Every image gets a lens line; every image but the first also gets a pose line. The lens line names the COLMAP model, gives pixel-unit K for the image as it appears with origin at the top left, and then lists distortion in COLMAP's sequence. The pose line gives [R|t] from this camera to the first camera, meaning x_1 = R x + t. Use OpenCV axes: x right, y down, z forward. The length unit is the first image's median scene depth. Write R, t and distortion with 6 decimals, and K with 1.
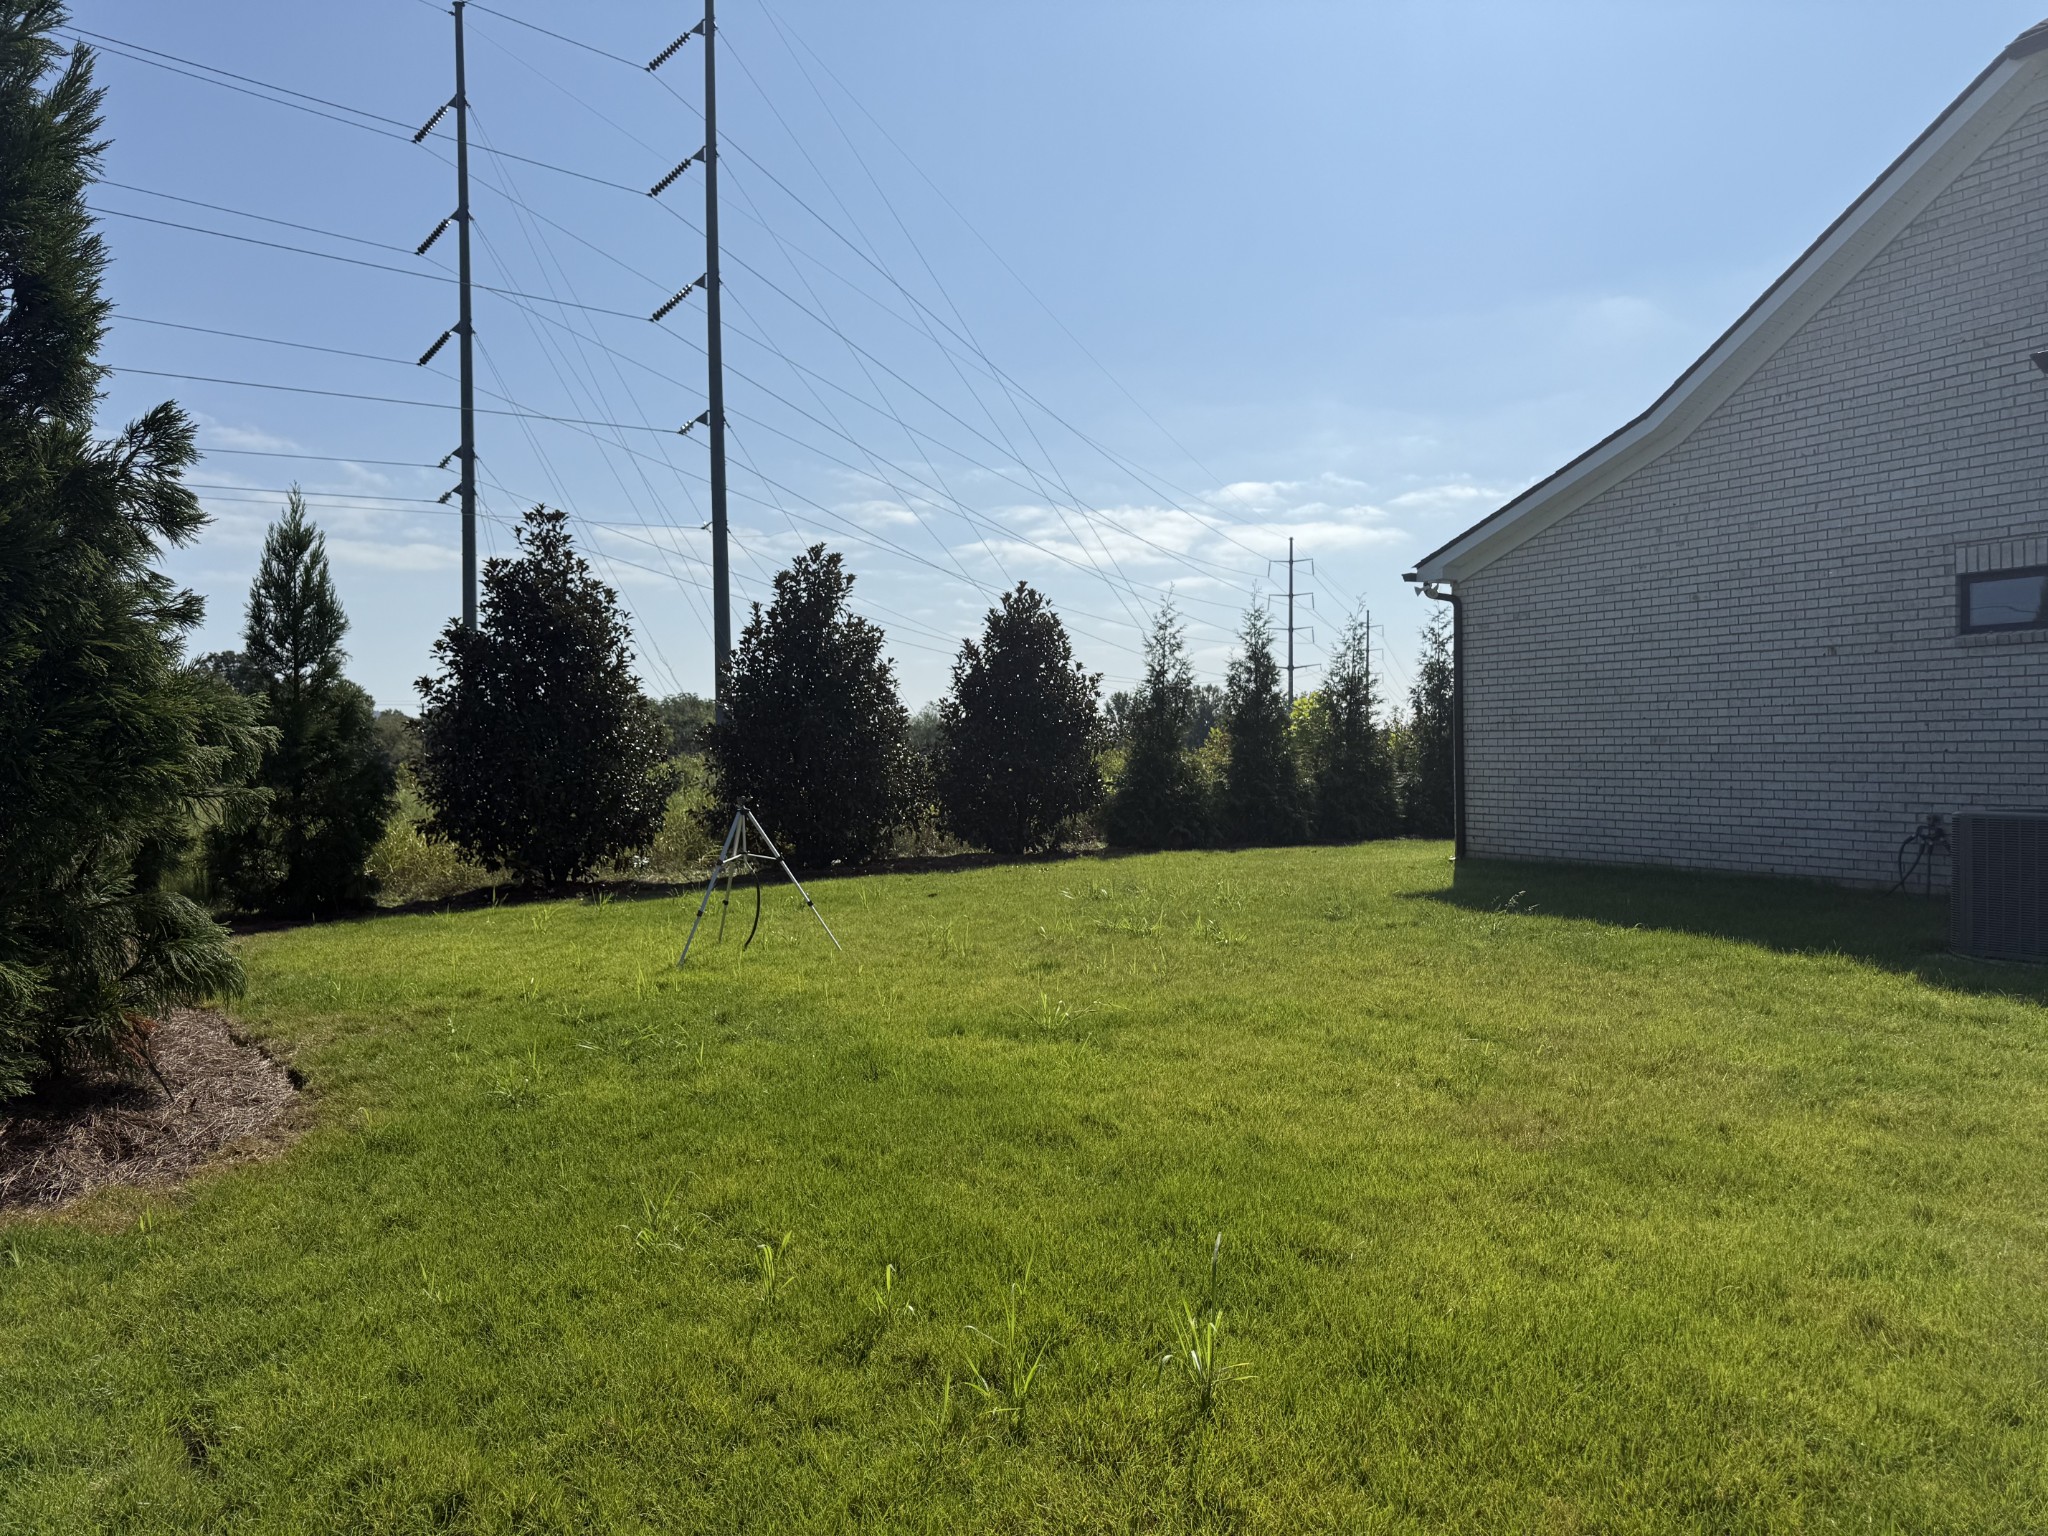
lens RADIAL K [[1493.8, 0, 1022.8], [0, 1493.8, 765.7], [0, 0, 1]] dist [-0.003843, -0.003295]
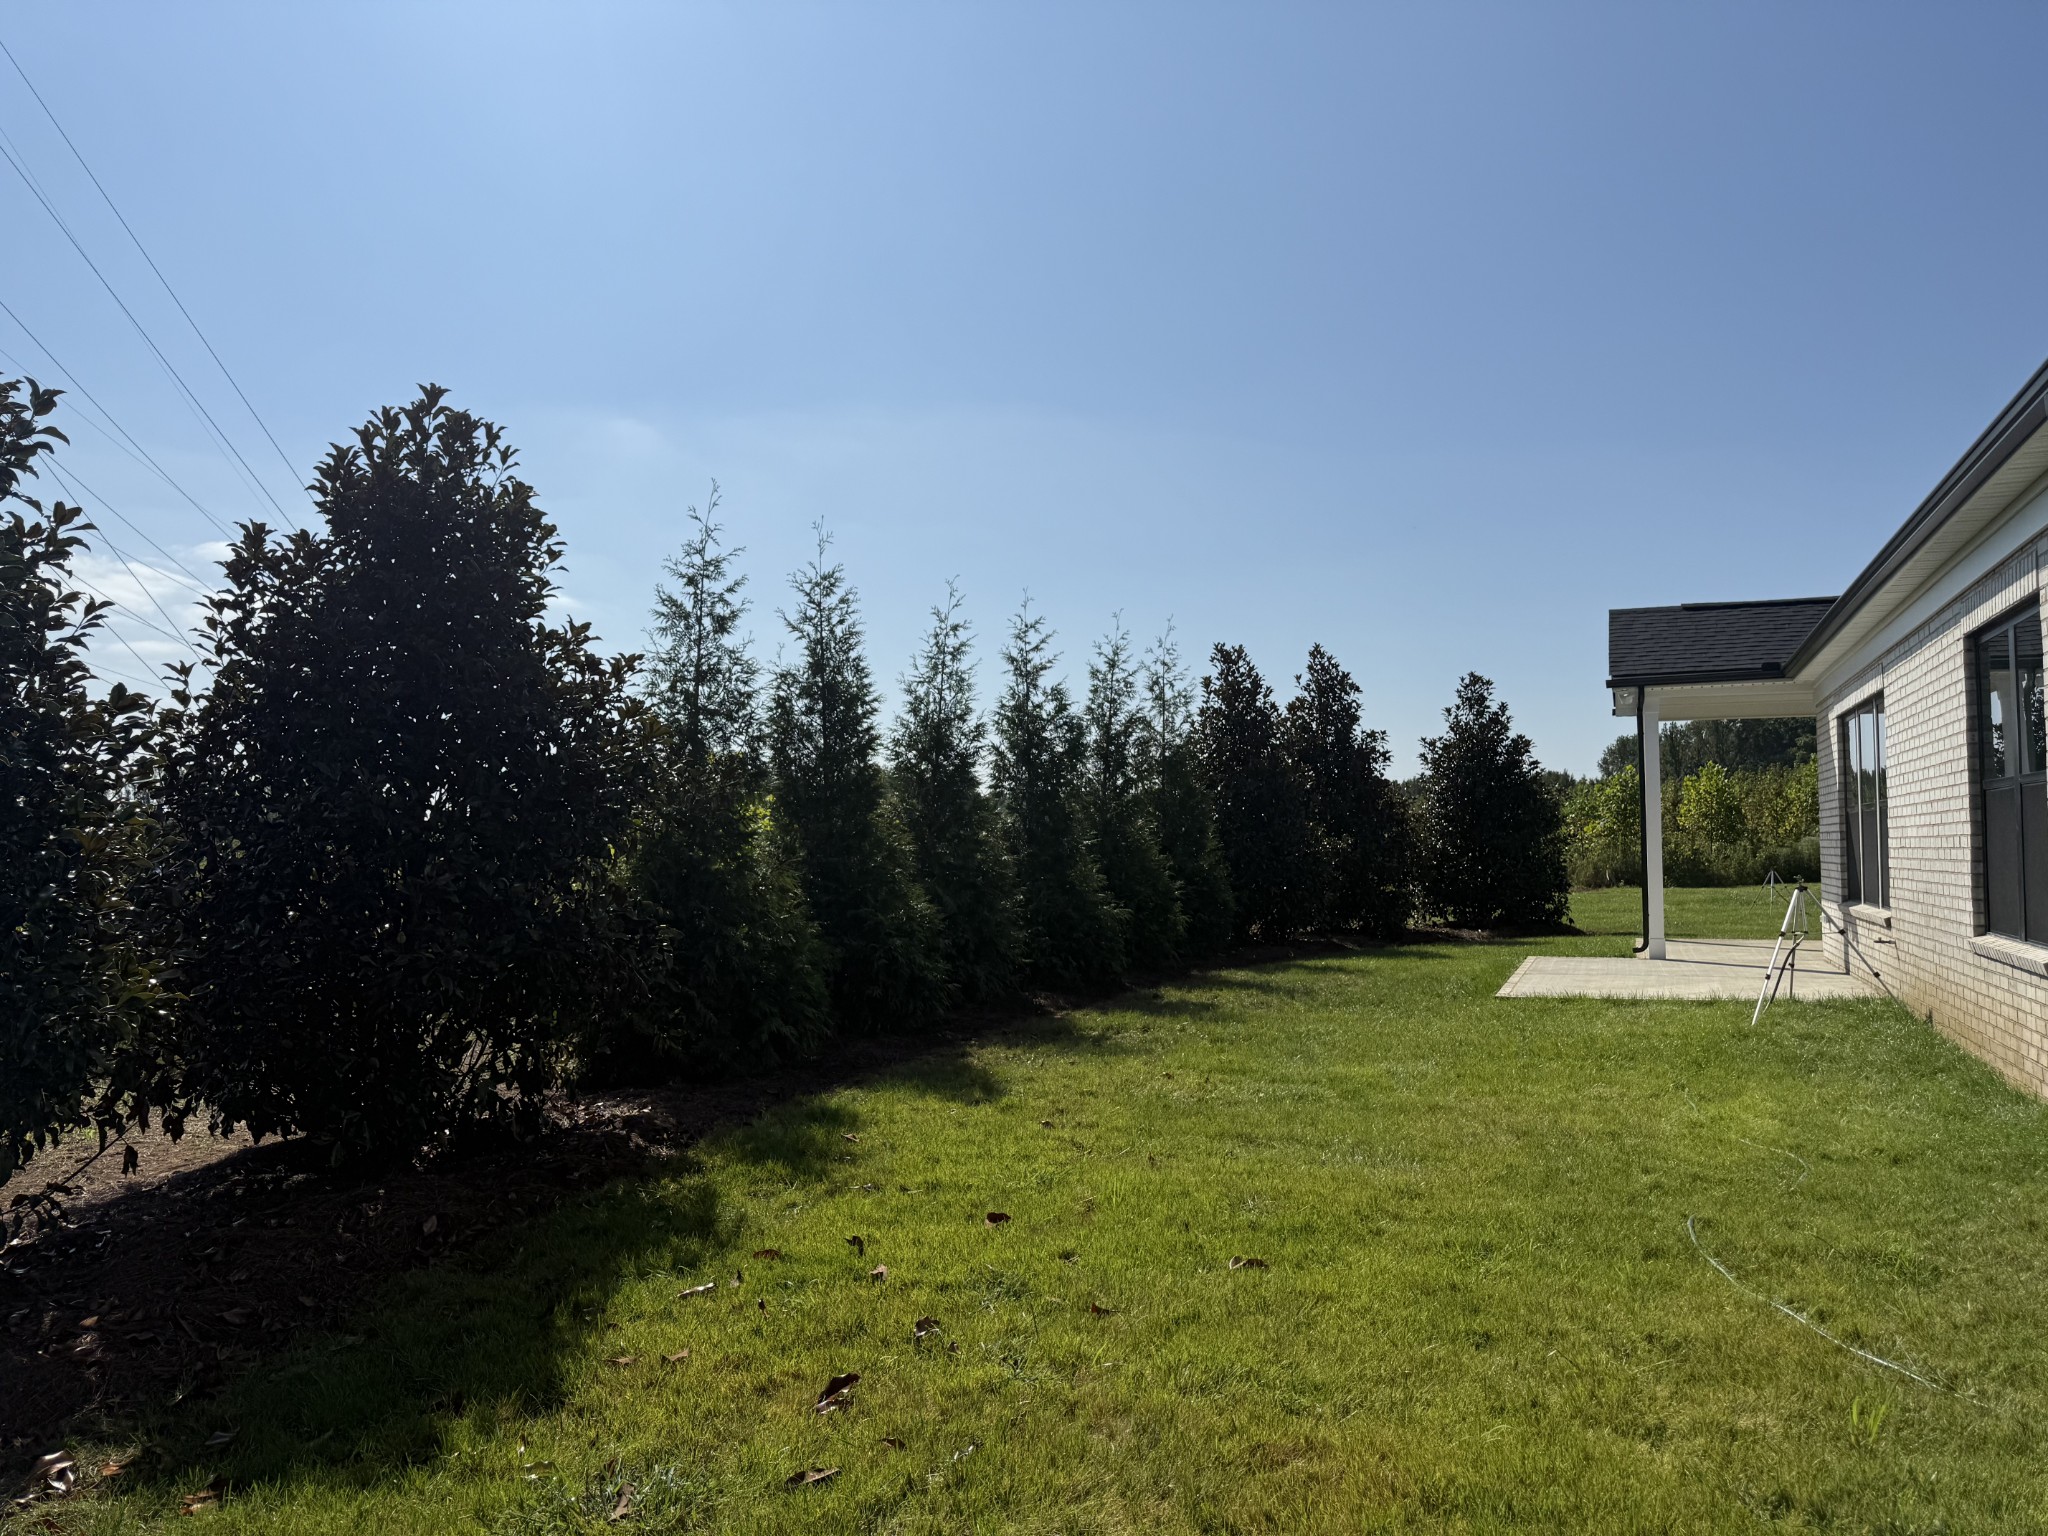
lens RADIAL K [[1493.8, 0, 1025.8], [0, 1493.8, 771.6], [0, 0, 1]] dist [-0.003843, -0.003295]
pose [[0.795529, 0.037535, 0.604752, -0.097910], [-0.000450, 0.998116, -0.061358, -0.007535], [-0.605915, 0.048540, 0.794047, 0.603697]]
